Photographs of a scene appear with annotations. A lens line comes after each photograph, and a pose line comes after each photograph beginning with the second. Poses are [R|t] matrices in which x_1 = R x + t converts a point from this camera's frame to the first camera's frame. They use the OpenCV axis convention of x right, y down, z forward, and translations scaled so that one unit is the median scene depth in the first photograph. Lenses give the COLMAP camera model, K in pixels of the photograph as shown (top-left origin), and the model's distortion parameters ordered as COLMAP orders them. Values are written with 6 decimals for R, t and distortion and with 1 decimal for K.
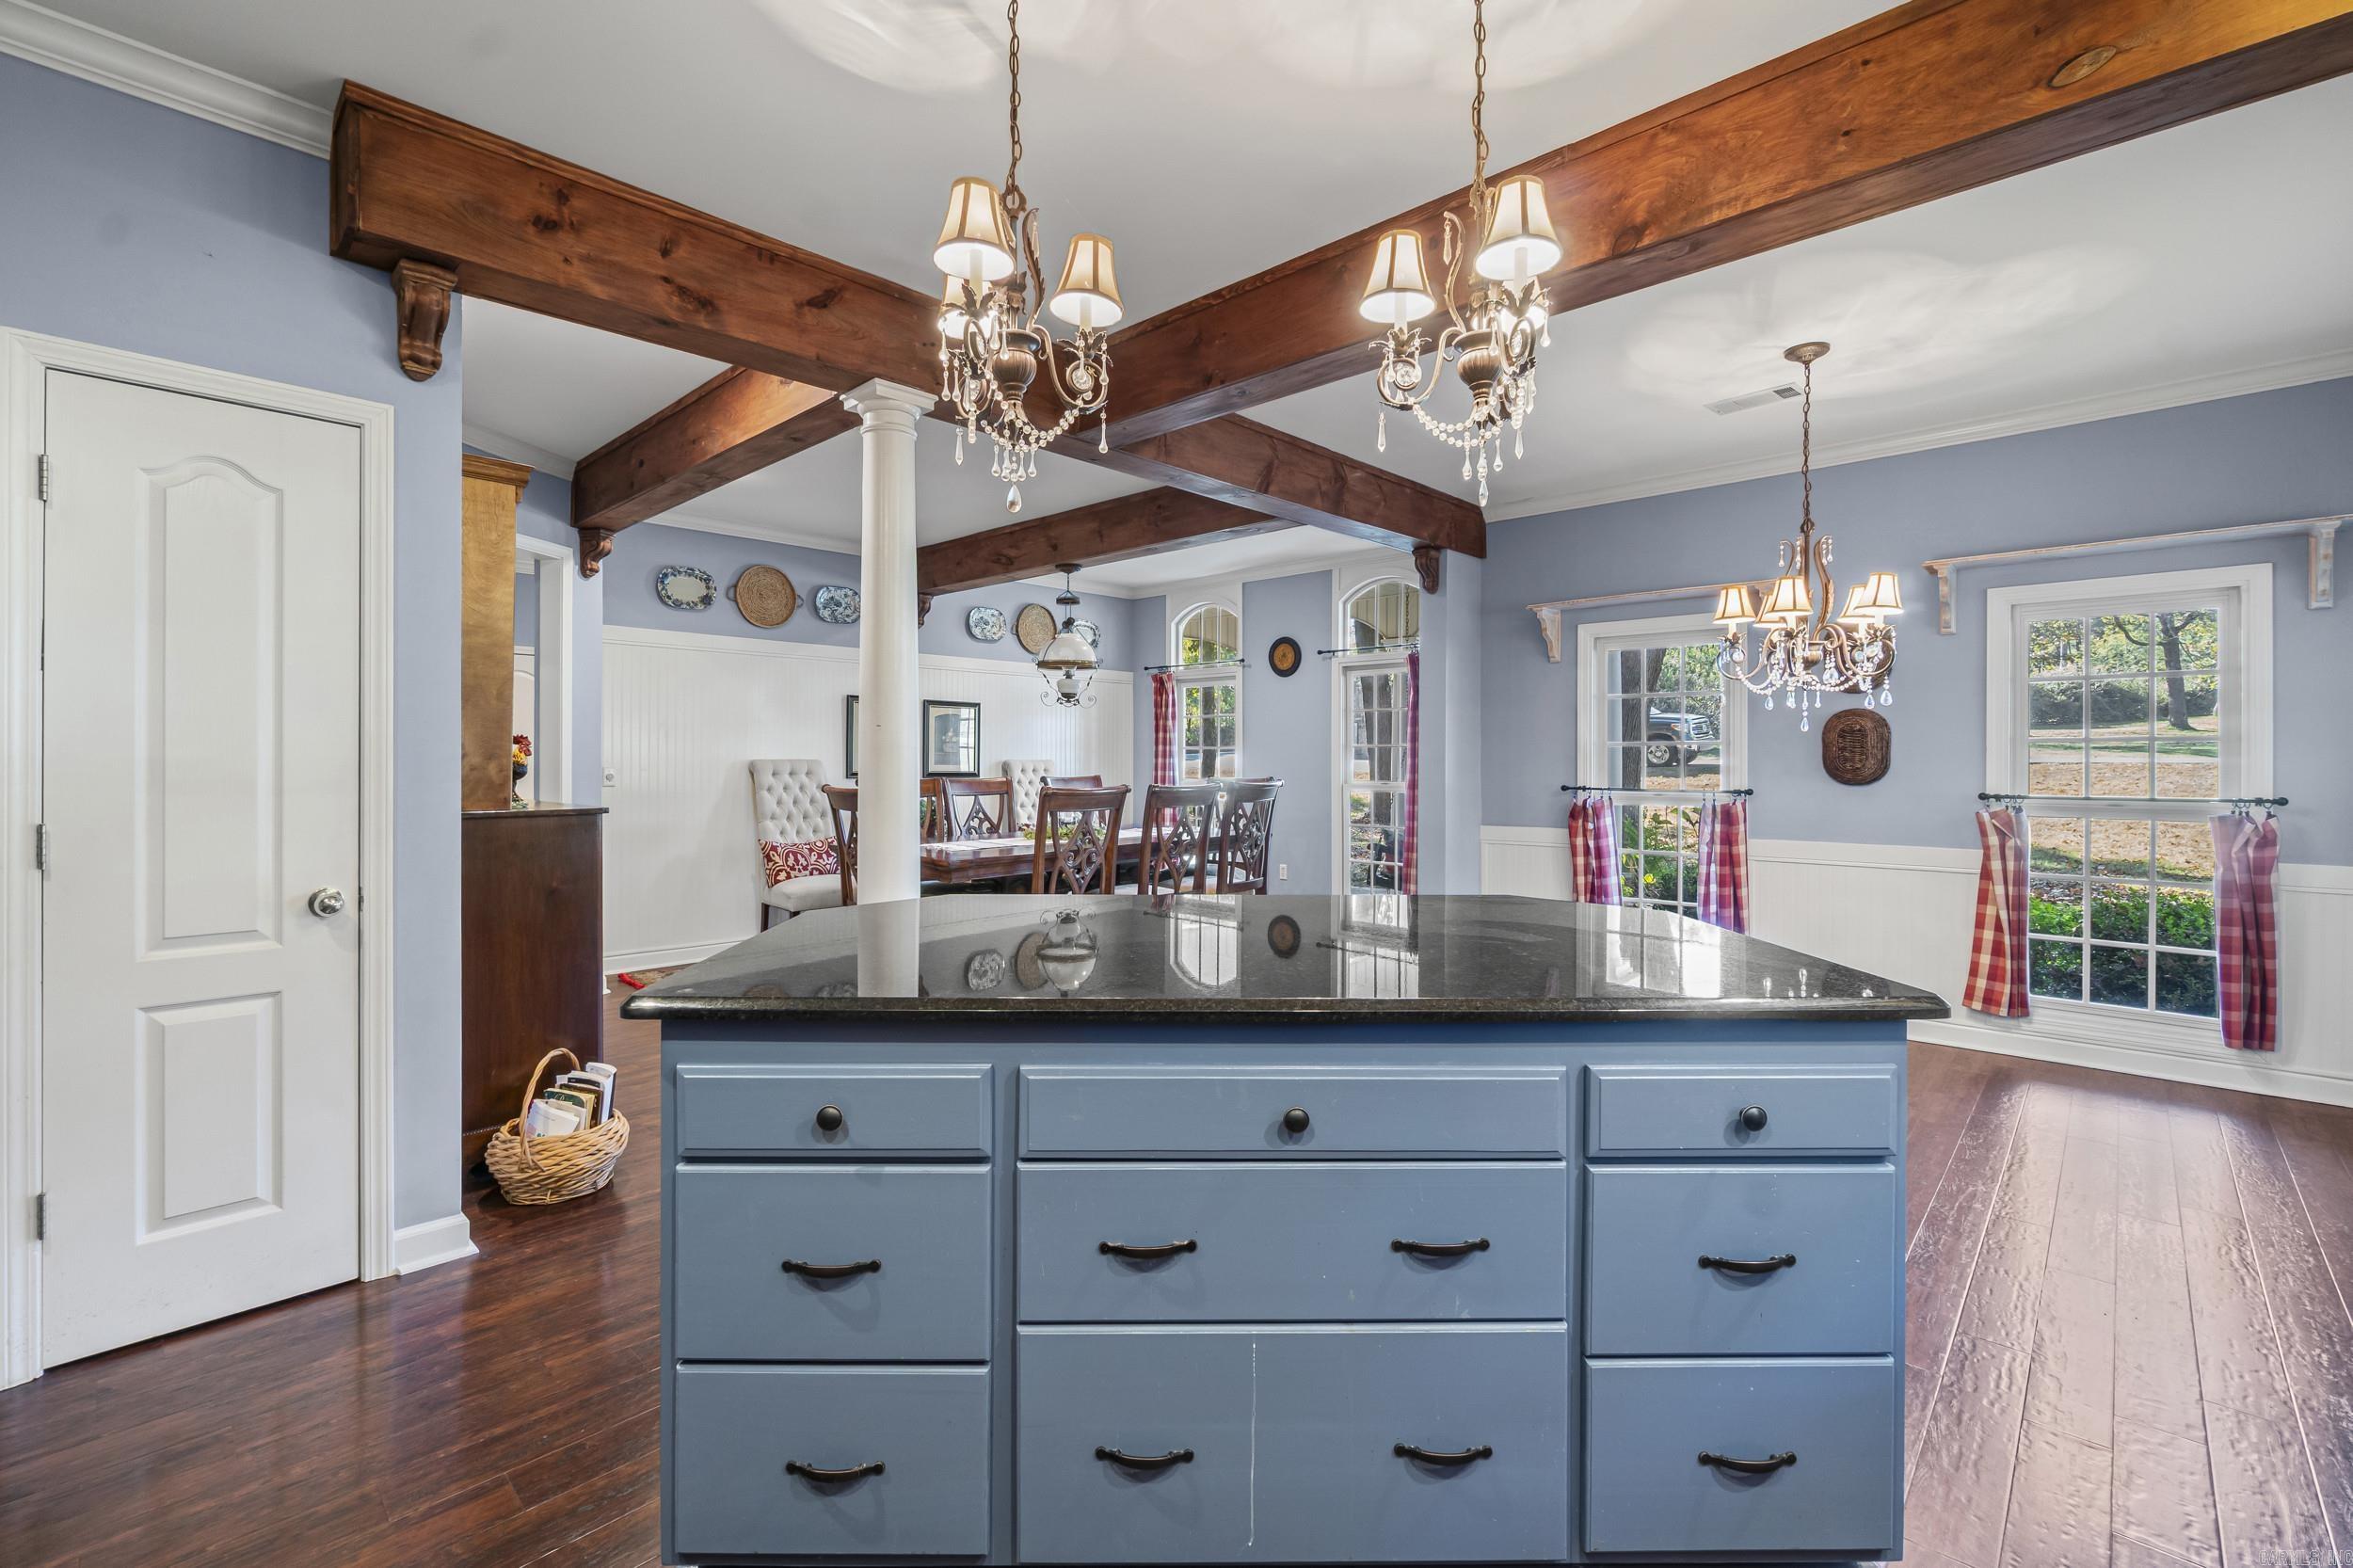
lens RADIAL K [[1027.3, 0, 1114.5], [0, 1027.3, 765.3], [0, 0, 1]] dist [-0.004940, 0.002263]
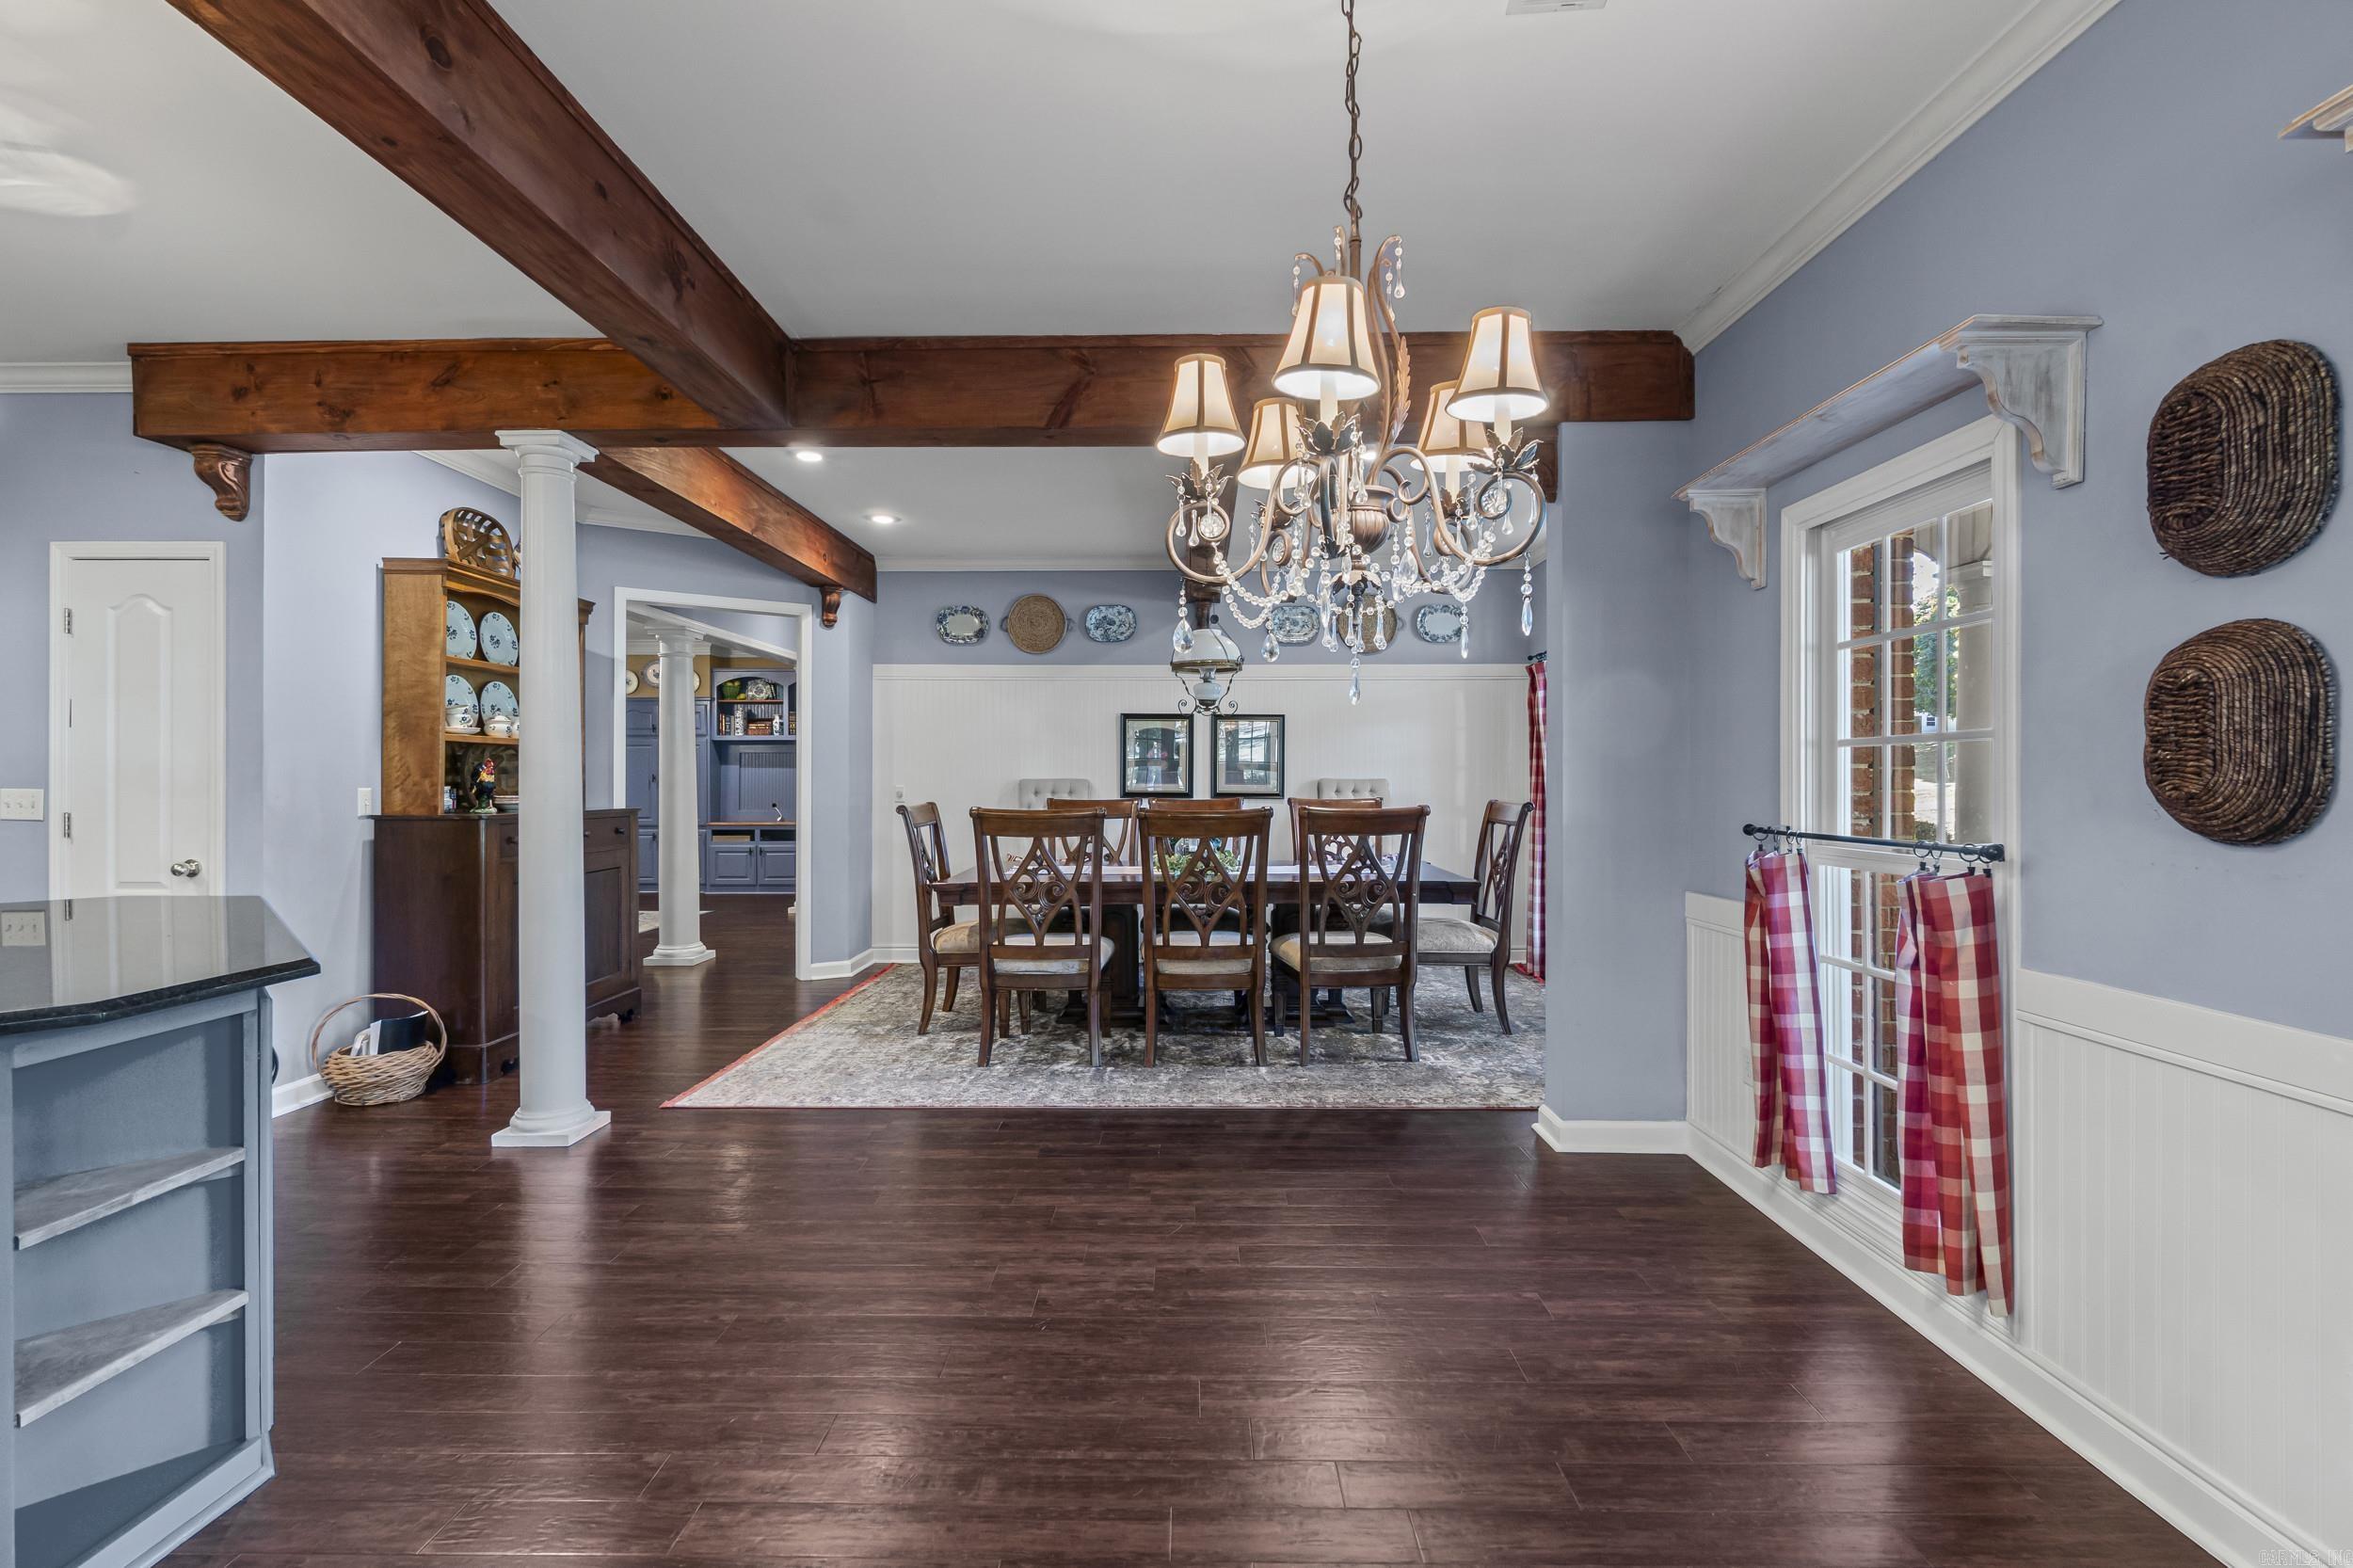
lens RADIAL K [[1027.3, 0, 1176.2], [0, 1027.3, 779.6], [0, 0, 1]] dist [-0.004940, 0.002263]
pose [[0.697021, -0.000860, -0.717050, 0.546098], [-0.003488, 0.999983, -0.004590, 0.000334], [0.717042, 0.005701, 0.697007, 0.387152]]
